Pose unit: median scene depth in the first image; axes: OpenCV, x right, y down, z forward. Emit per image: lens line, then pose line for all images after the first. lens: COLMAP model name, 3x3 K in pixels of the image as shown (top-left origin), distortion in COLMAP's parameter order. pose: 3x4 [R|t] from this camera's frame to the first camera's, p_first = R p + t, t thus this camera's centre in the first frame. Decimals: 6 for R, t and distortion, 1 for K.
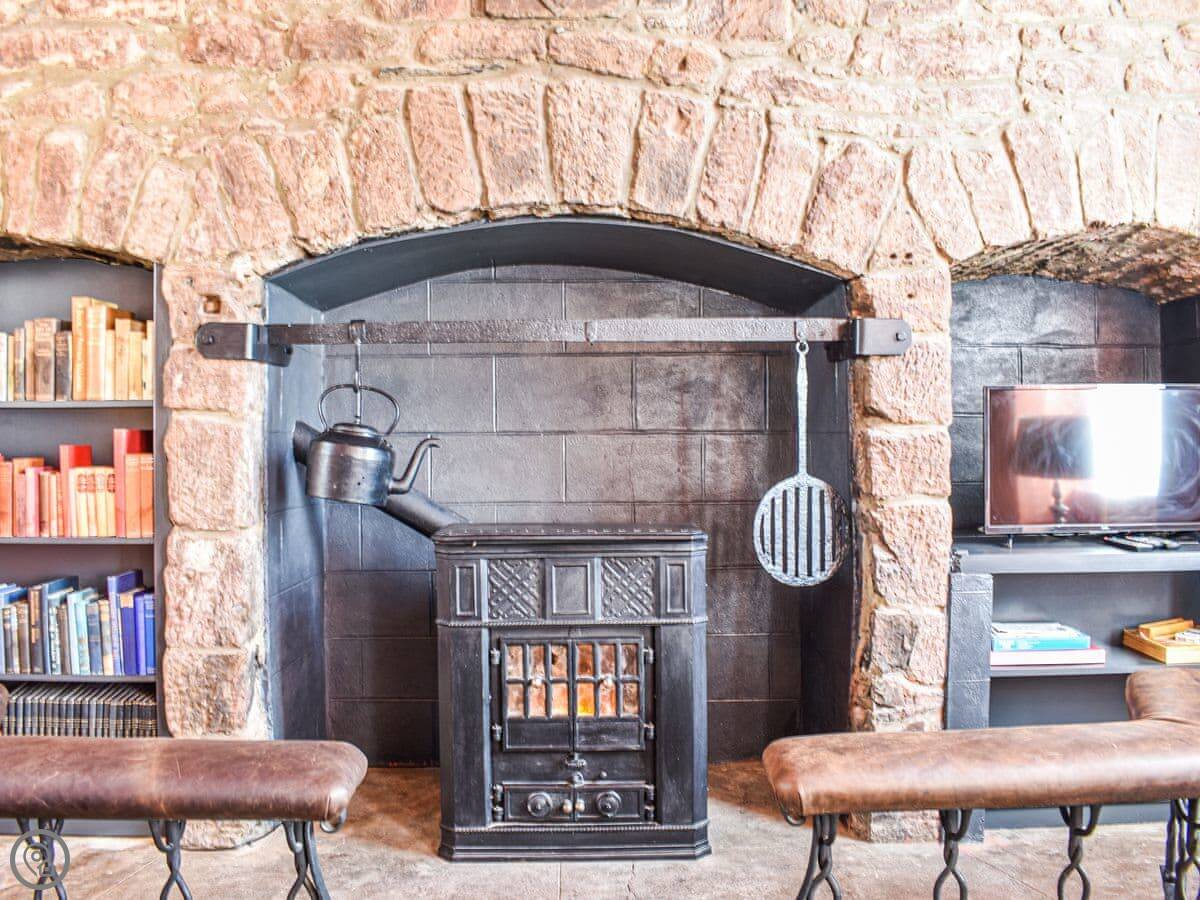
lens RADIAL K [[1123.0, 0, 600.0], [0, 1123.0, 450.0], [0, 0, 1]] dist [-0.101931, 0.020408]
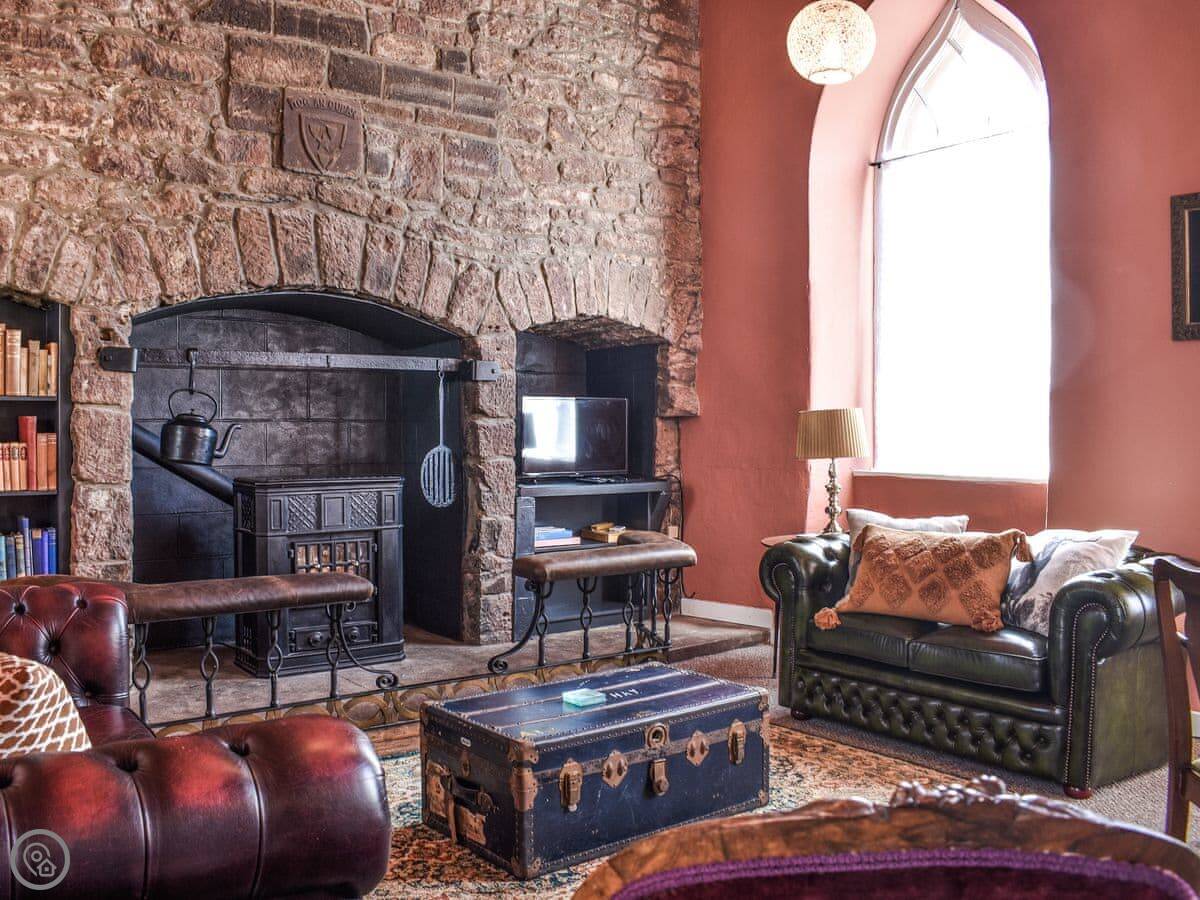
lens RADIAL K [[1123.0, 0, 600.0], [0, 1123.0, 450.0], [0, 0, 1]] dist [-0.101931, 0.020408]
pose [[0.804047, -0.006461, 0.594531, -0.703315], [-0.002121, 0.999903, 0.013734, 0.004494], [-0.594562, -0.012303, 0.803956, -0.615217]]
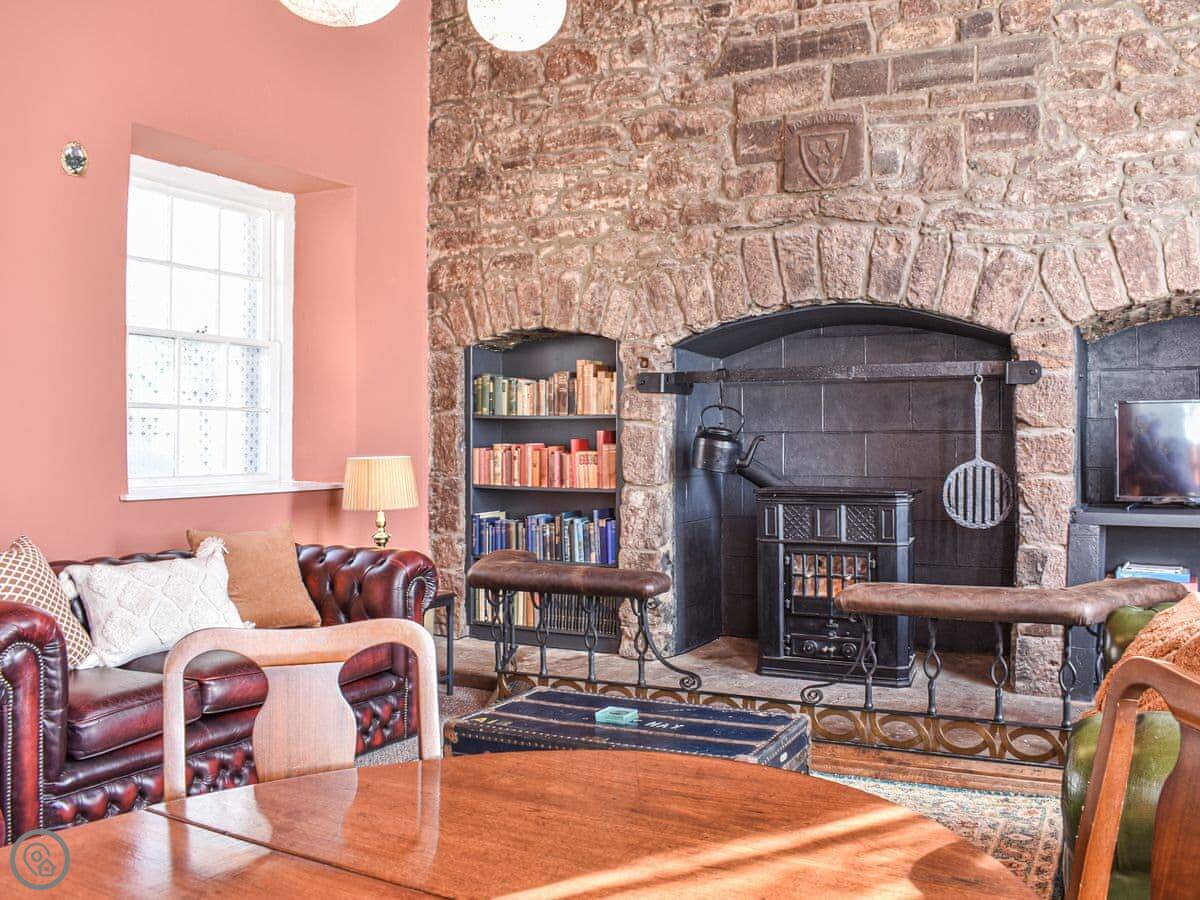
lens RADIAL K [[1123.0, 0, 600.0], [0, 1123.0, 450.0], [0, 0, 1]] dist [-0.101931, 0.020408]
pose [[0.874543, 0.007832, -0.484886, 0.490221], [-0.005178, 0.999963, 0.006813, 0.001118], [0.484921, -0.003447, 0.874551, -0.665631]]
